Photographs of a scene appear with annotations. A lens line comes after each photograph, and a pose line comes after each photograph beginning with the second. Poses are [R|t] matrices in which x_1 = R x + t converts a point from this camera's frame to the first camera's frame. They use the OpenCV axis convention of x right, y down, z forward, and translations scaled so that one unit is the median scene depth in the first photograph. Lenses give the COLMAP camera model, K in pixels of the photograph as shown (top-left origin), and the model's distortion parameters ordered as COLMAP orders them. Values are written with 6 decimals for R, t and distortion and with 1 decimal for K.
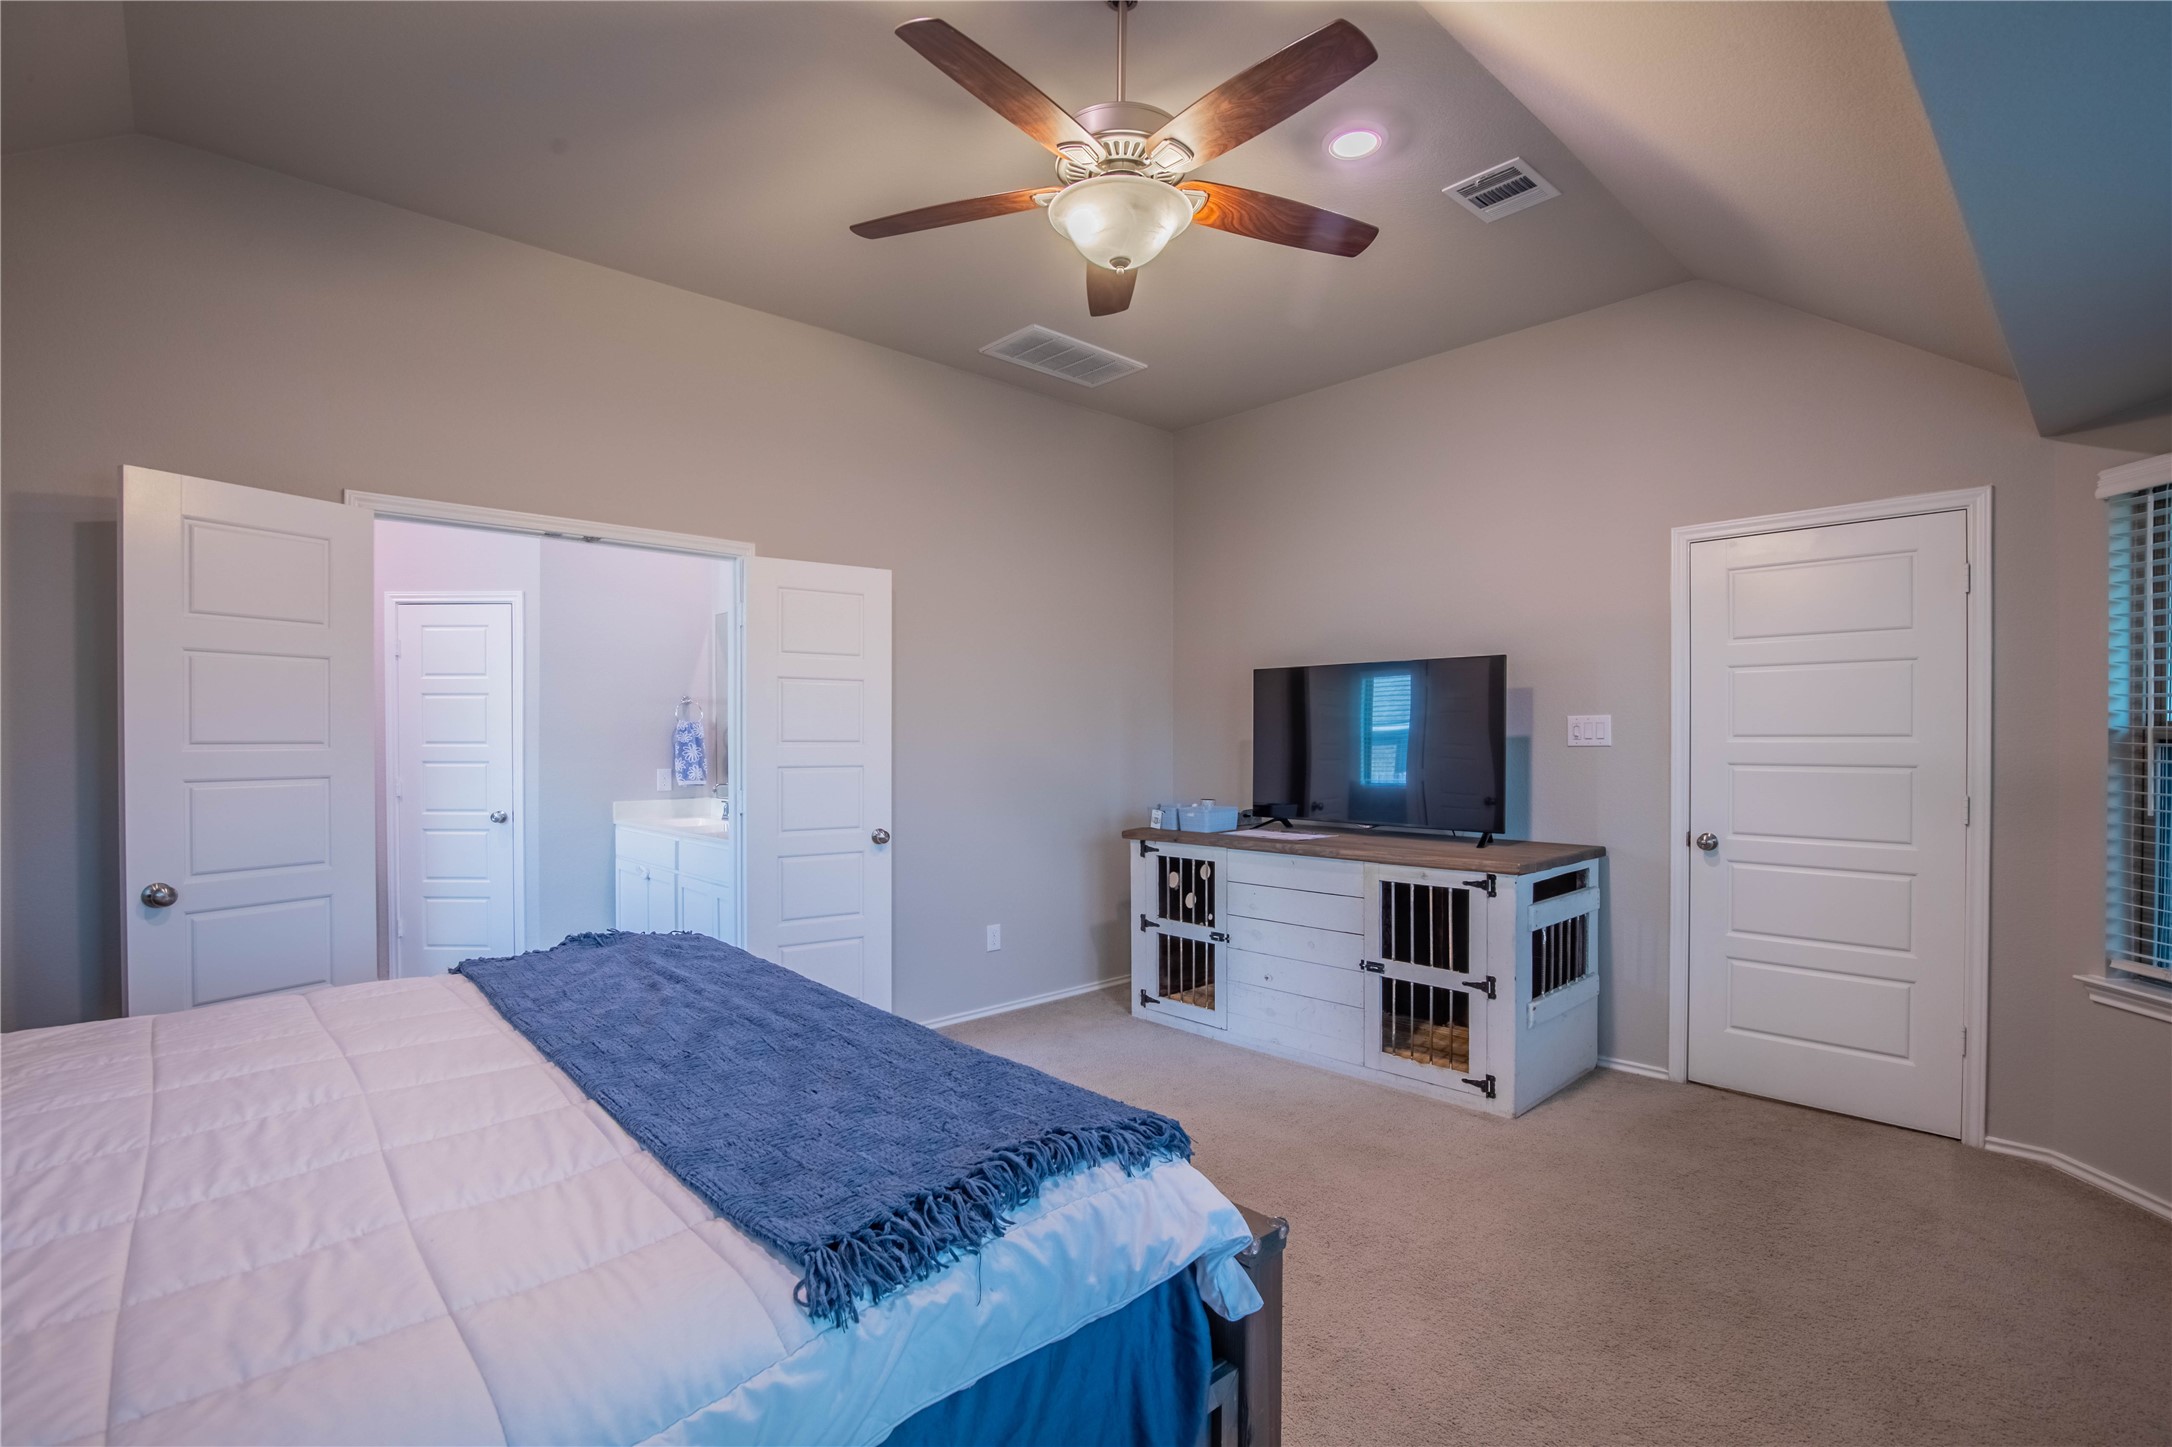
lens RADIAL K [[996.8, 0, 1085.9], [0, 996.8, 733.8], [0, 0, 1]] dist [-0.022530, 0.001322]
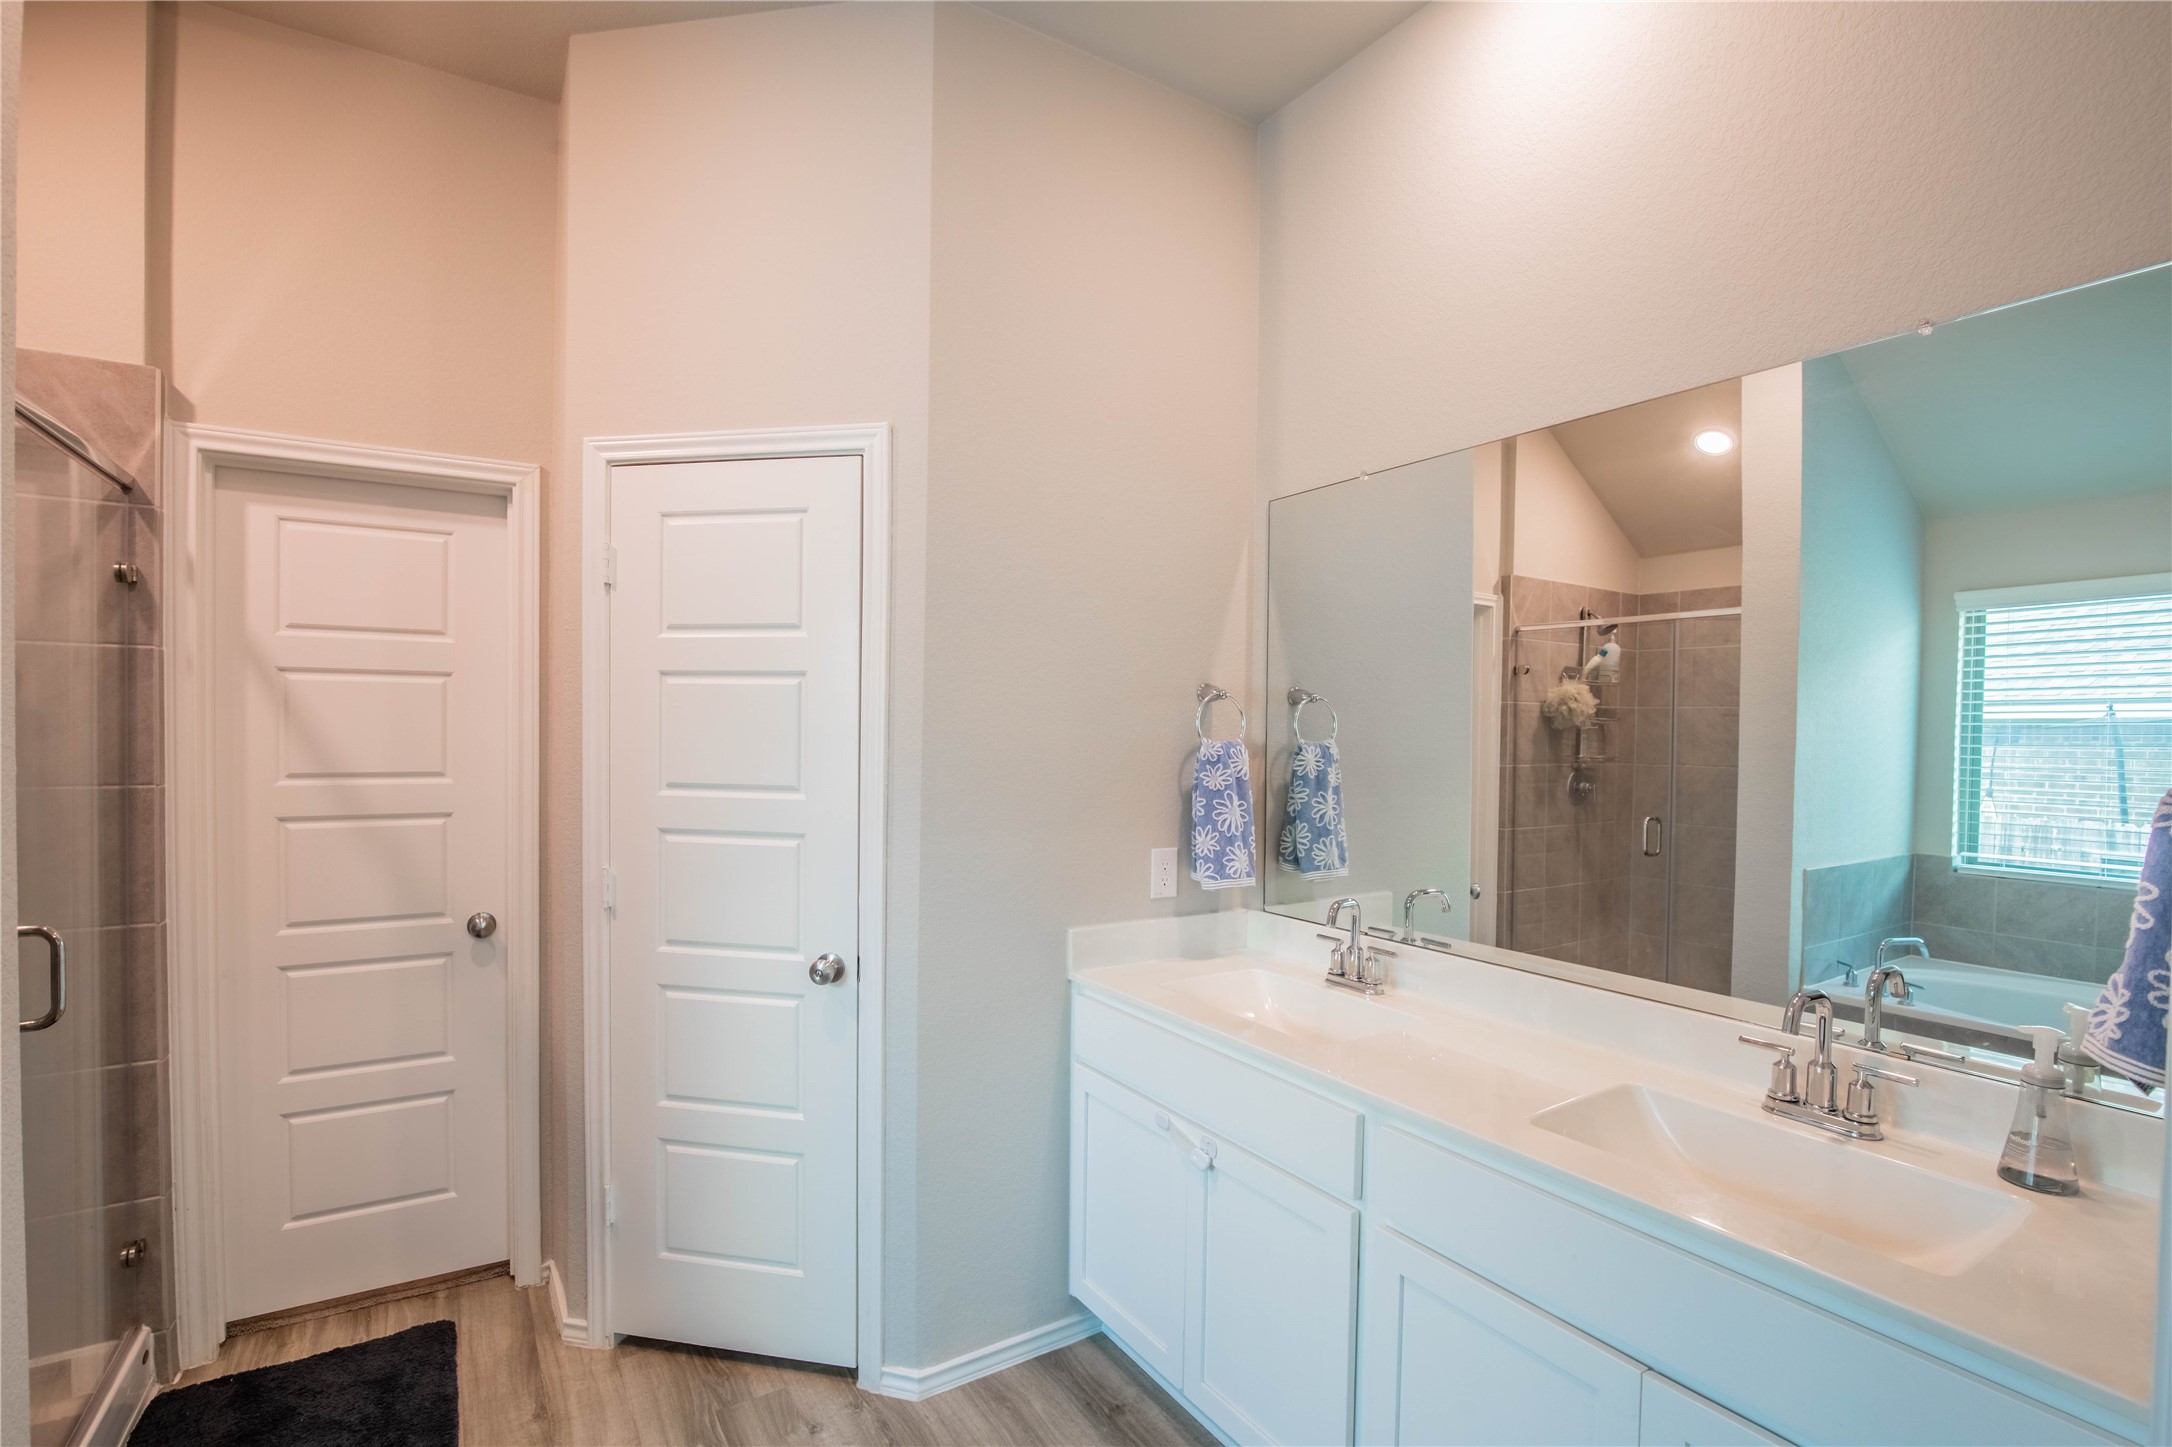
lens RADIAL K [[996.8, 0, 1077.7], [0, 996.8, 731.4], [0, 0, 1]] dist [-0.022530, 0.001322]
pose [[0.984127, 0.017052, -0.176647, -0.404636], [-0.014727, 0.999787, 0.014469, -0.023132], [0.176856, -0.011638, 0.984168, 0.588736]]
